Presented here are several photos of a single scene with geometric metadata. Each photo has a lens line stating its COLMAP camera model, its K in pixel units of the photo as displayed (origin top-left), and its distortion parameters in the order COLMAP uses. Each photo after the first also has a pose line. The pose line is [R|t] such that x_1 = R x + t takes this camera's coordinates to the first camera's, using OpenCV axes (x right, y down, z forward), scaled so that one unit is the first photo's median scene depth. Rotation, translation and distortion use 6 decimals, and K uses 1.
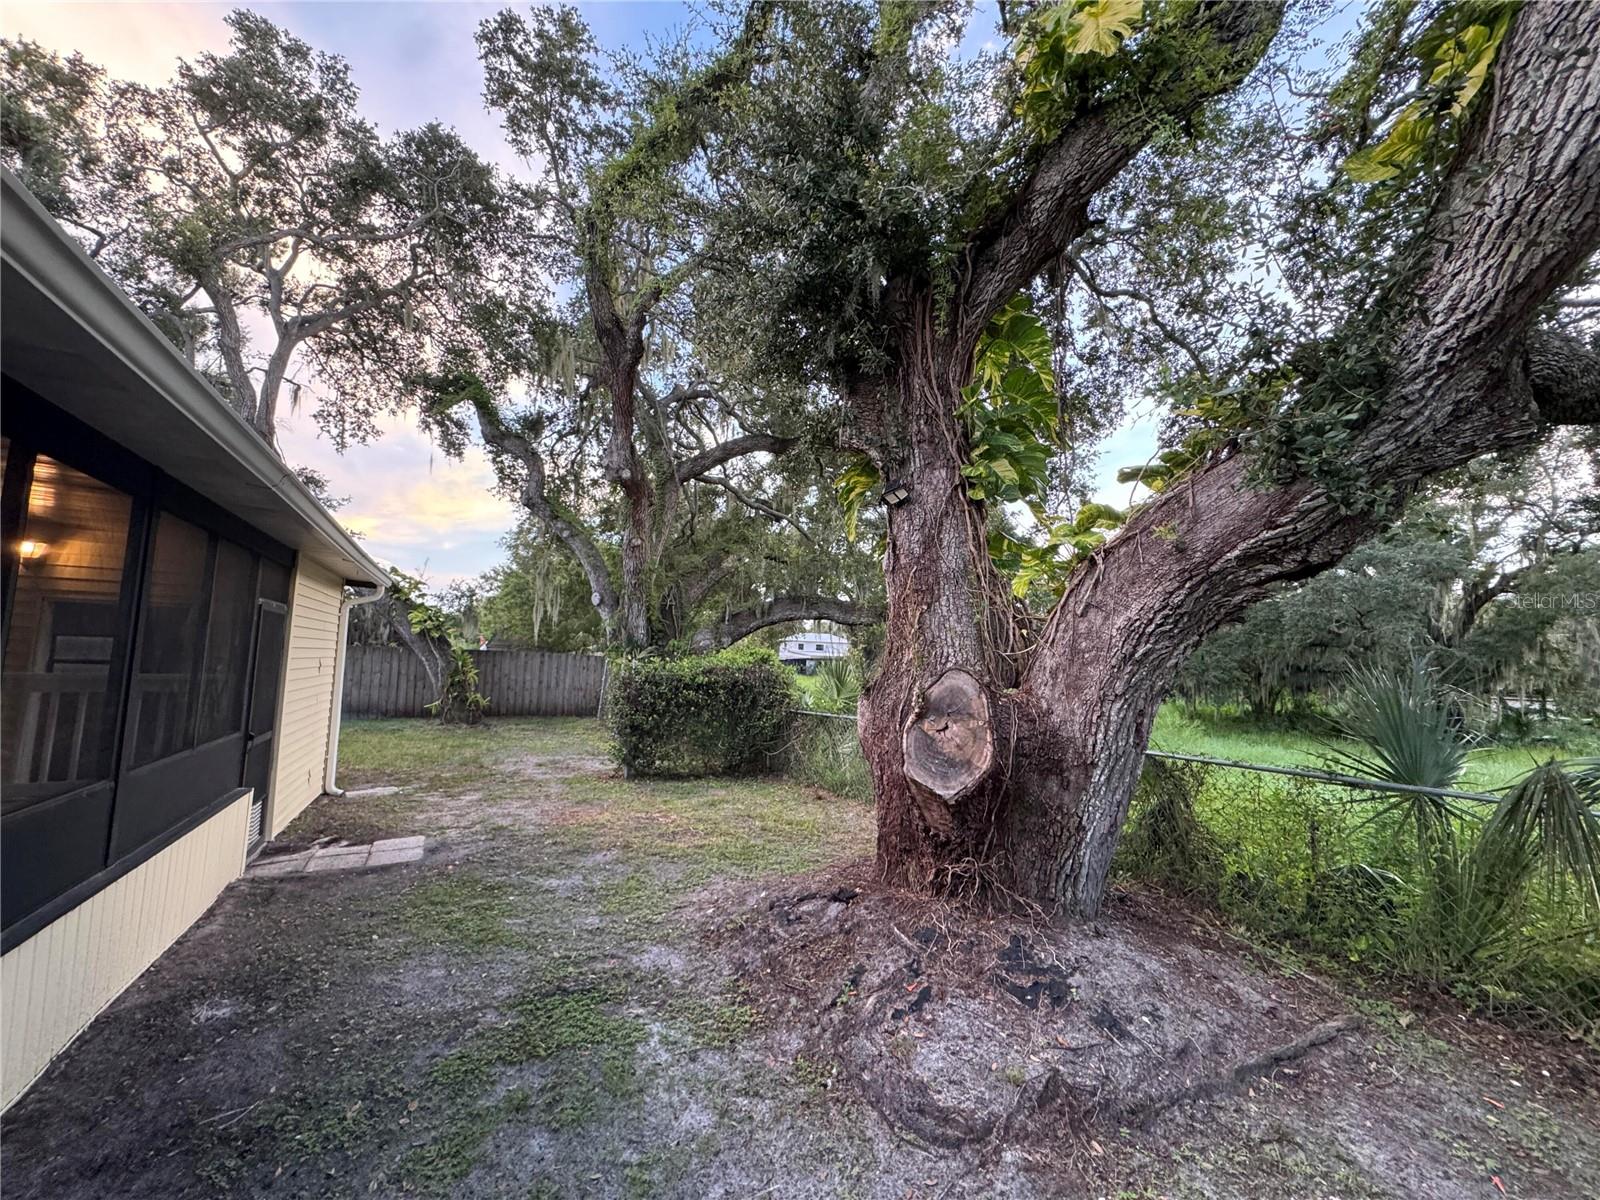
lens RADIAL K [[640.9, 0, 800.0], [0, 640.9, 596.0], [0, 0, 1]] dist [-0.003357, 0.000208]
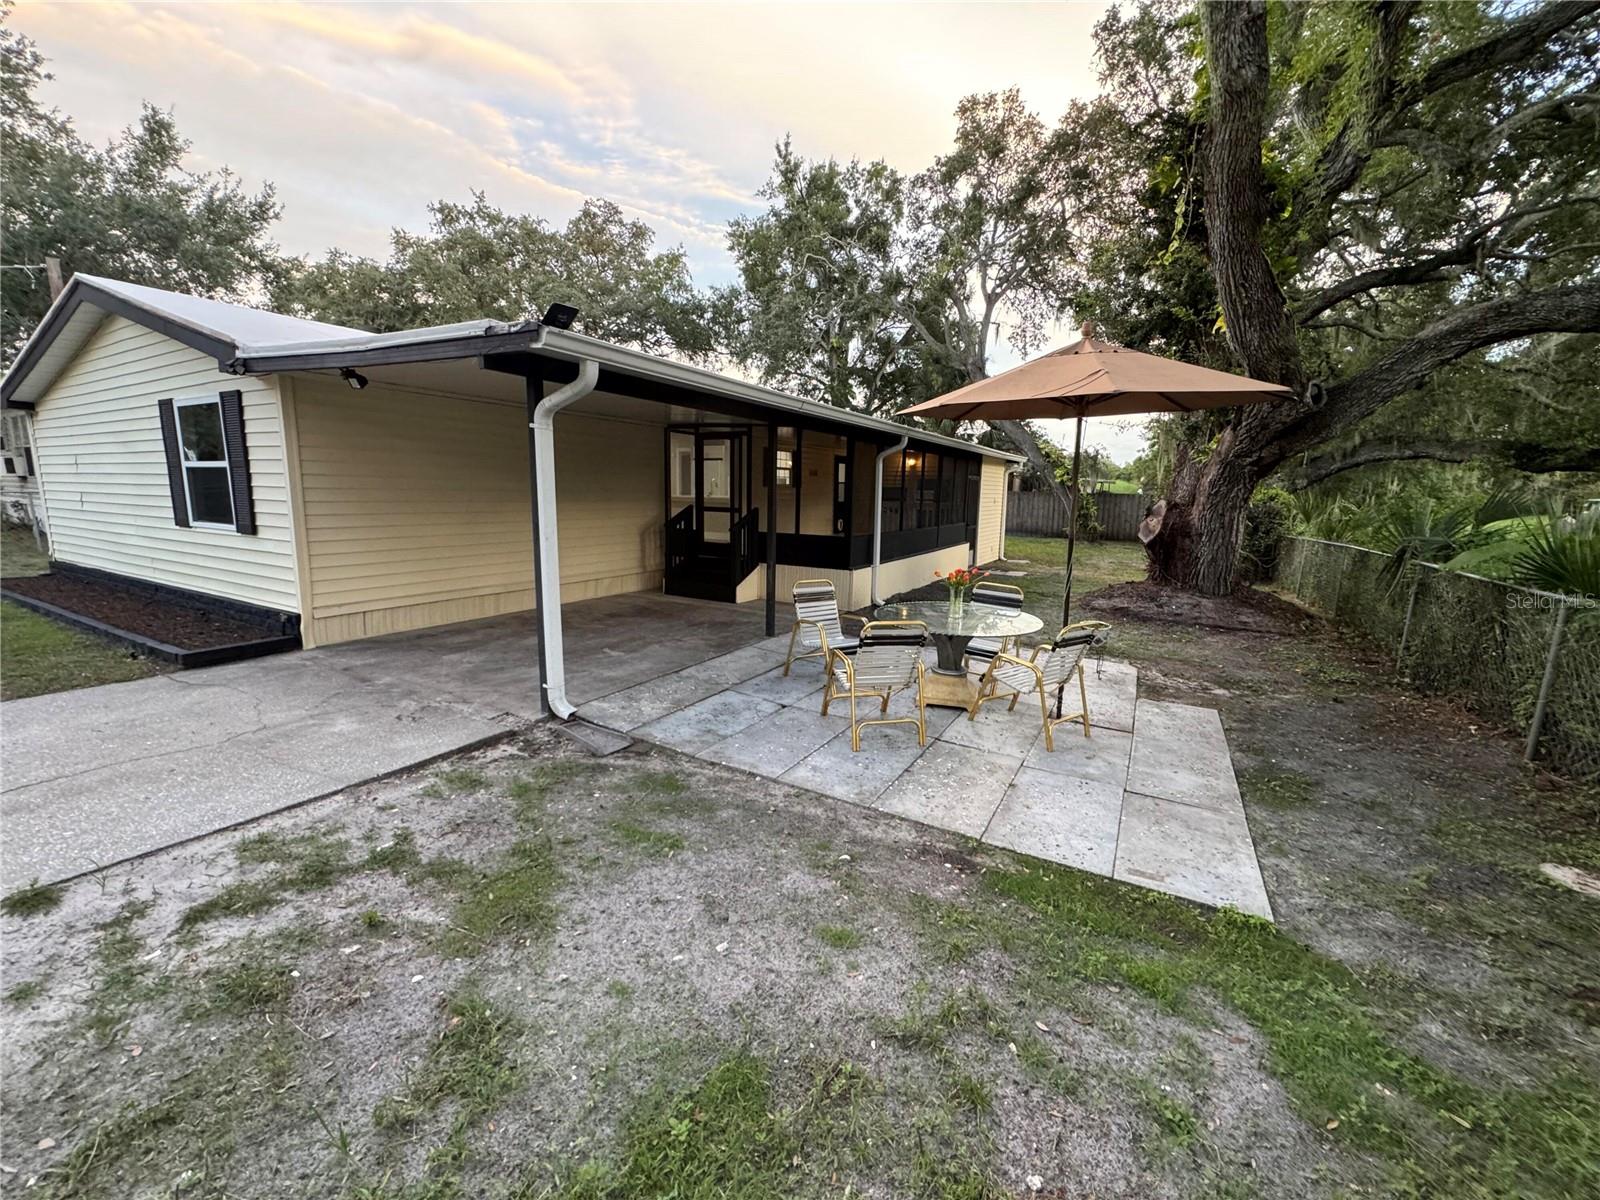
lens RADIAL K [[640.9, 0, 800.0], [0, 640.9, 596.0], [0, 0, 1]] dist [-0.003357, 0.000208]
pose [[0.546402, 0.122318, -0.828543, 0.597912], [0.080755, 0.976974, 0.197486, -0.050207], [0.833621, -0.174816, 0.523943, -0.620547]]
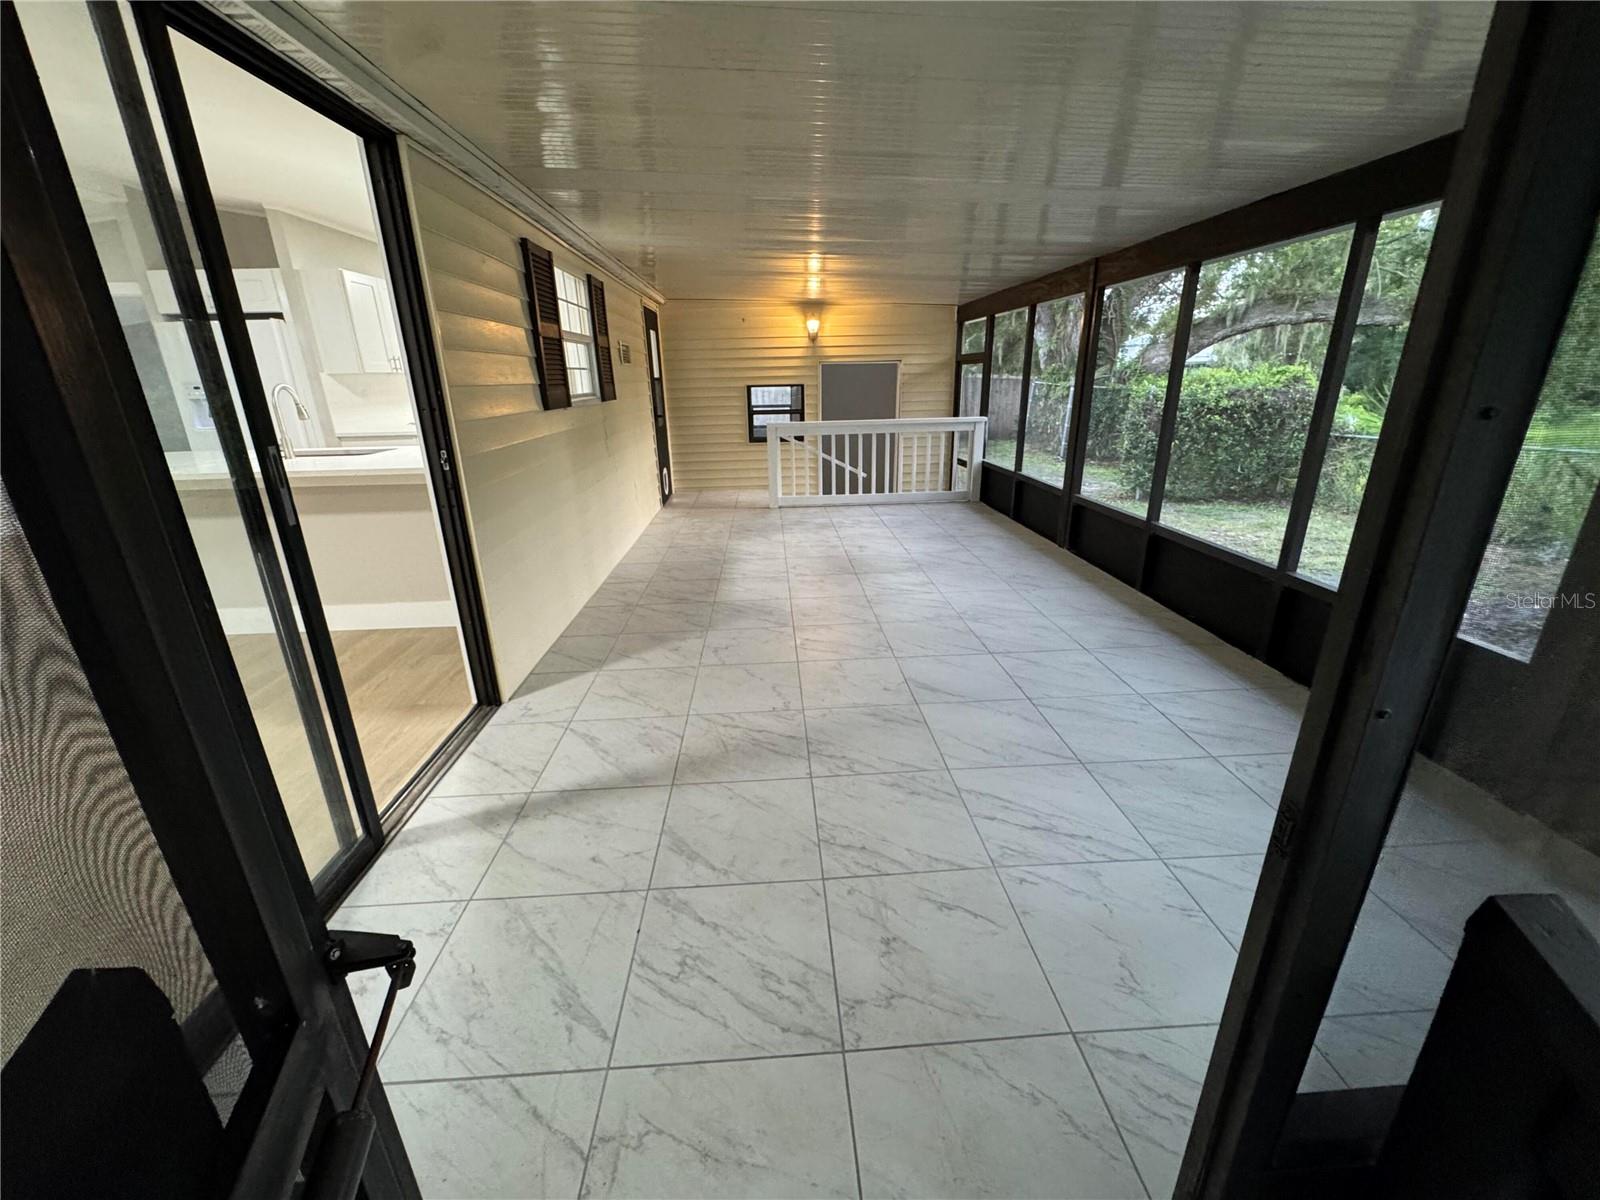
lens RADIAL K [[643.3, 0, 795.7], [0, 643.3, 594.8], [0, 0, 1]] dist [-0.000788, 0.000114]
pose [[0.908437, 0.092873, -0.407575, -0.329274], [0.085097, 0.913505, 0.397827, -0.048929], [0.409269, -0.396084, 0.821959, -0.190602]]
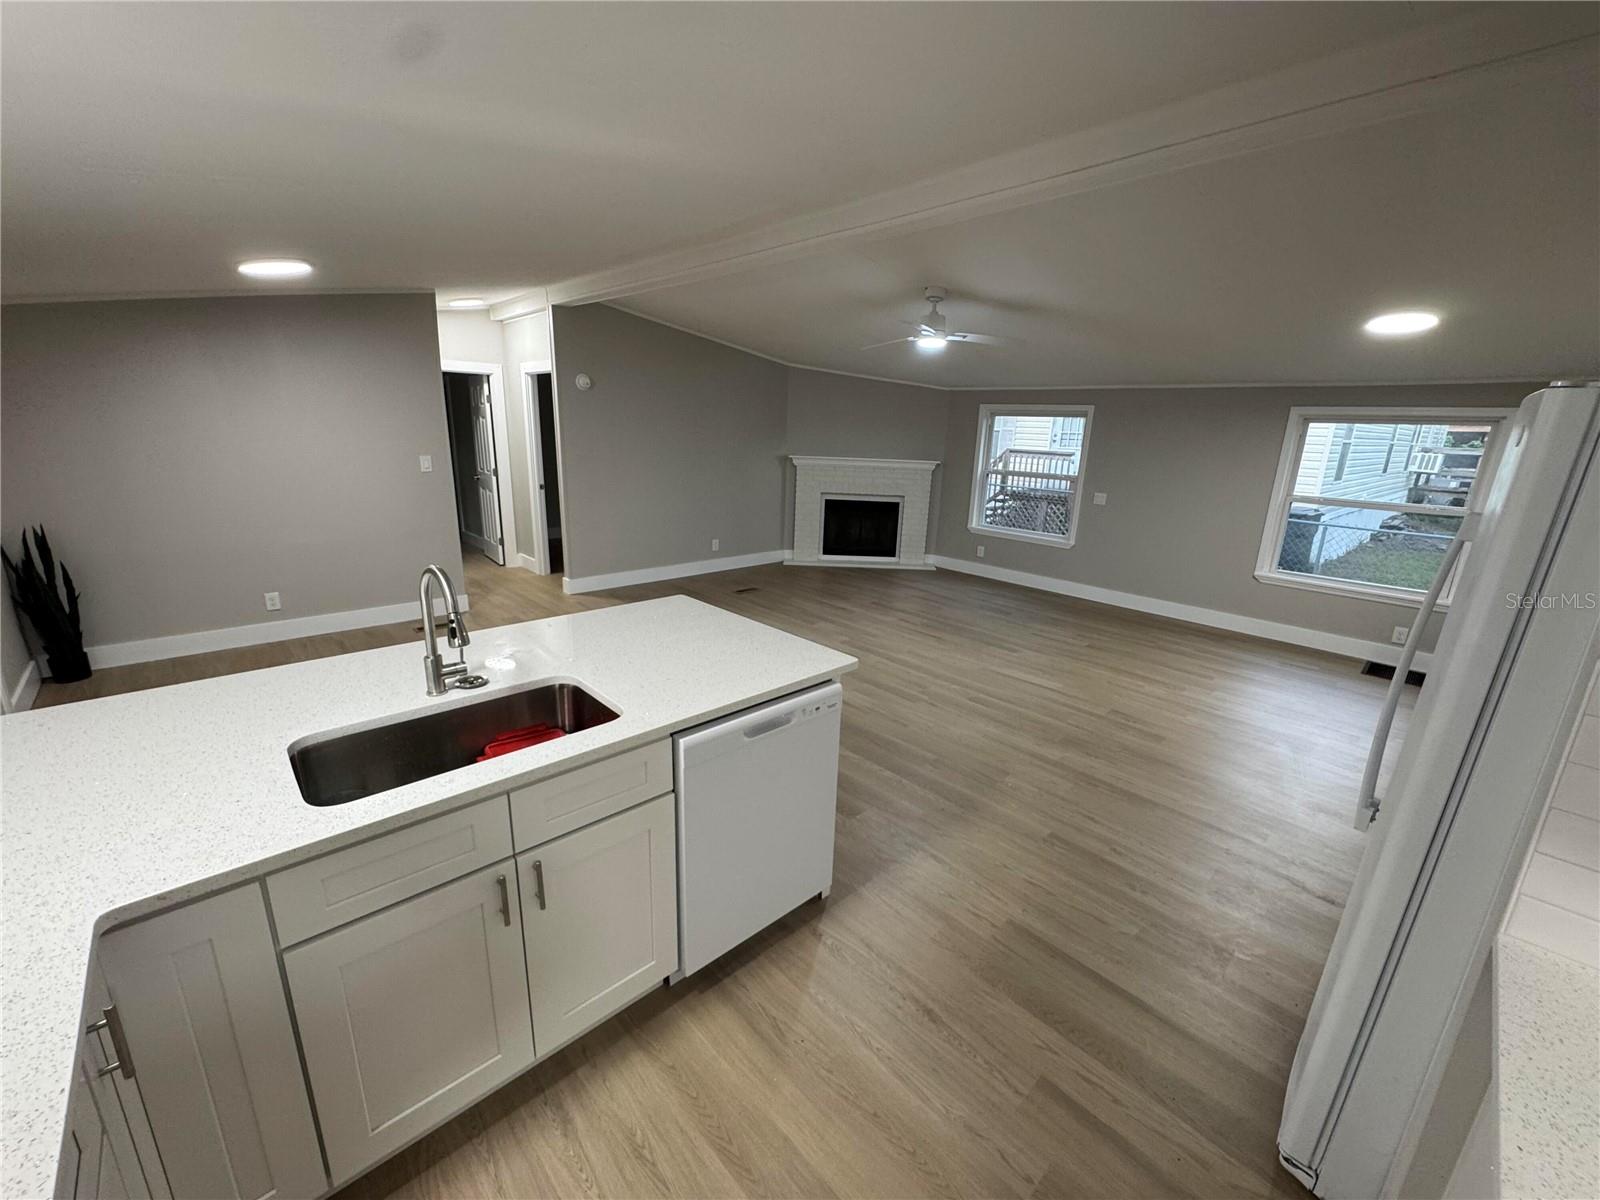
lens RADIAL K [[638.5, 0, 799.8], [0, 638.5, 596.7], [0, 0, 1]] dist [-0.001957, -0.000004]
pose [[-0.959368, 0.015705, -0.281722, -0.785252], [-0.029285, 0.987515, 0.154777, -0.059306], [0.280635, 0.156738, -0.946930, 0.217763]]
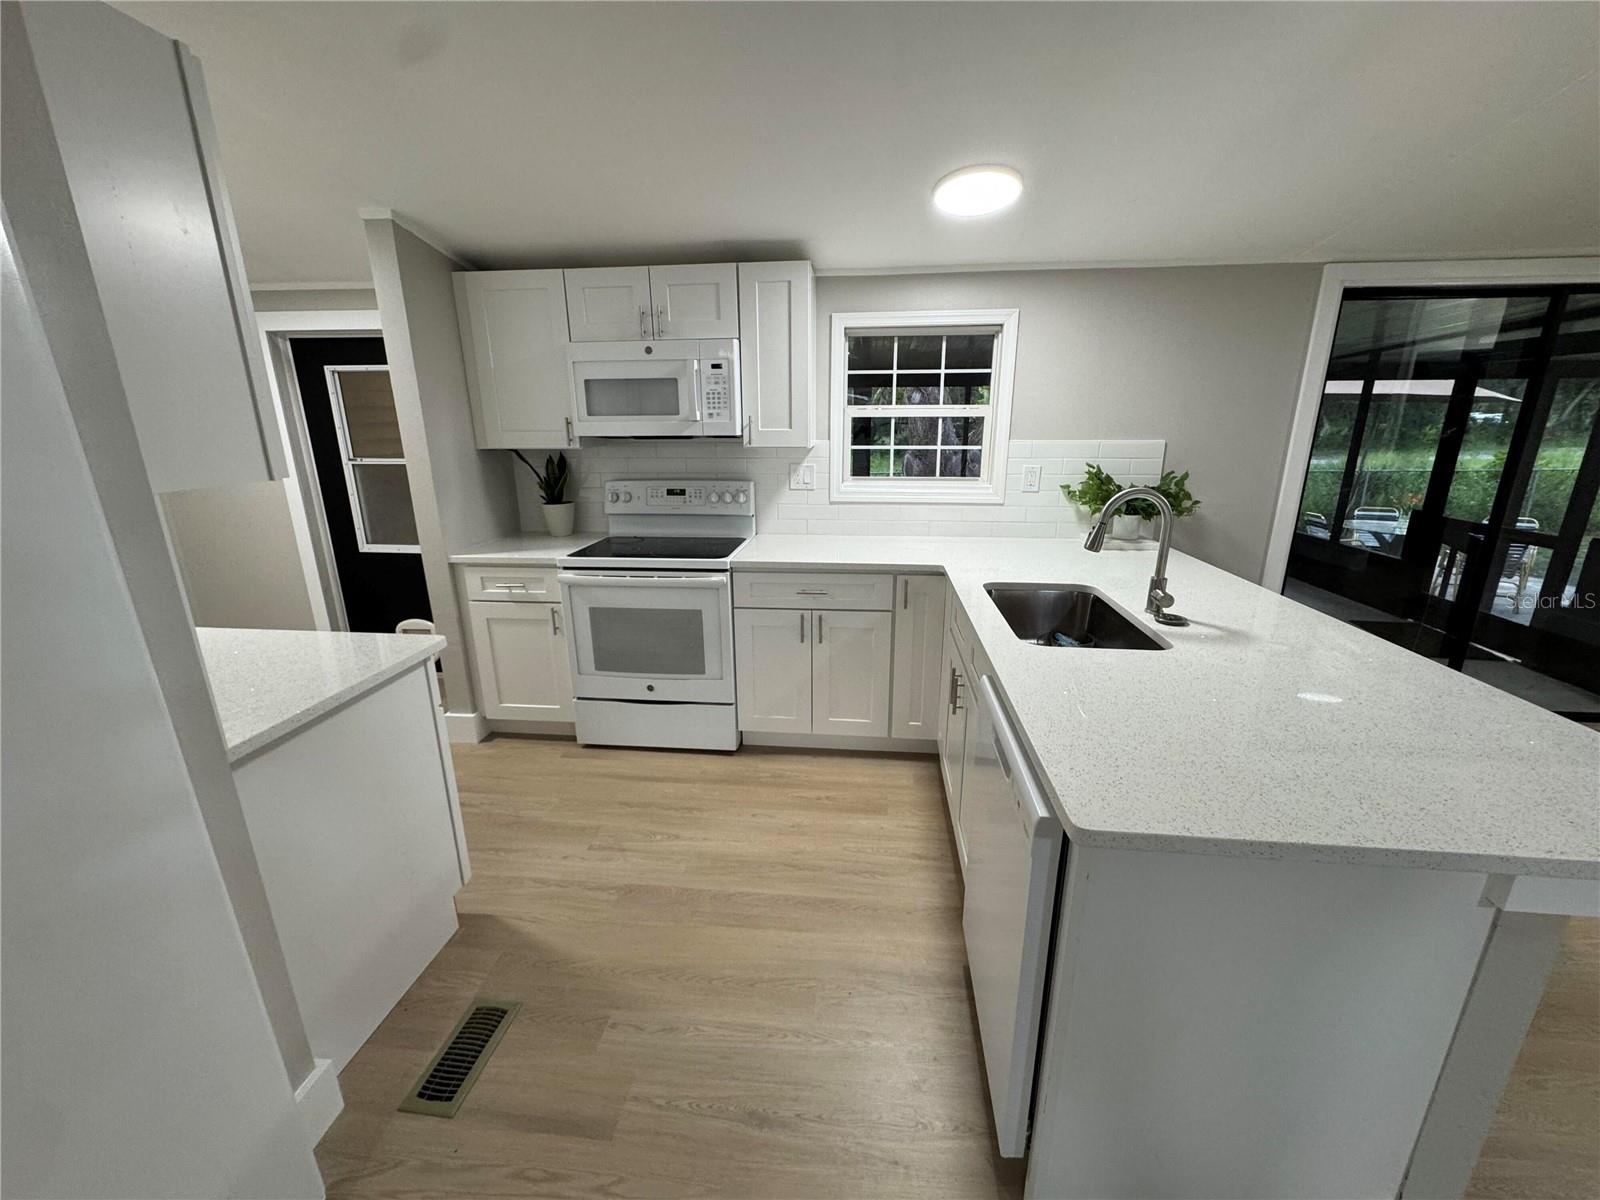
lens RADIAL K [[638.5, 0, 800.2], [0, 638.5, 596.2], [0, 0, 1]] dist [-0.002016, -0.000161]
pose [[0.550169, -0.251908, 0.796151, -0.958531], [-0.065697, 0.937401, 0.341999, -0.066792], [-0.832465, -0.240462, 0.499179, 0.011091]]
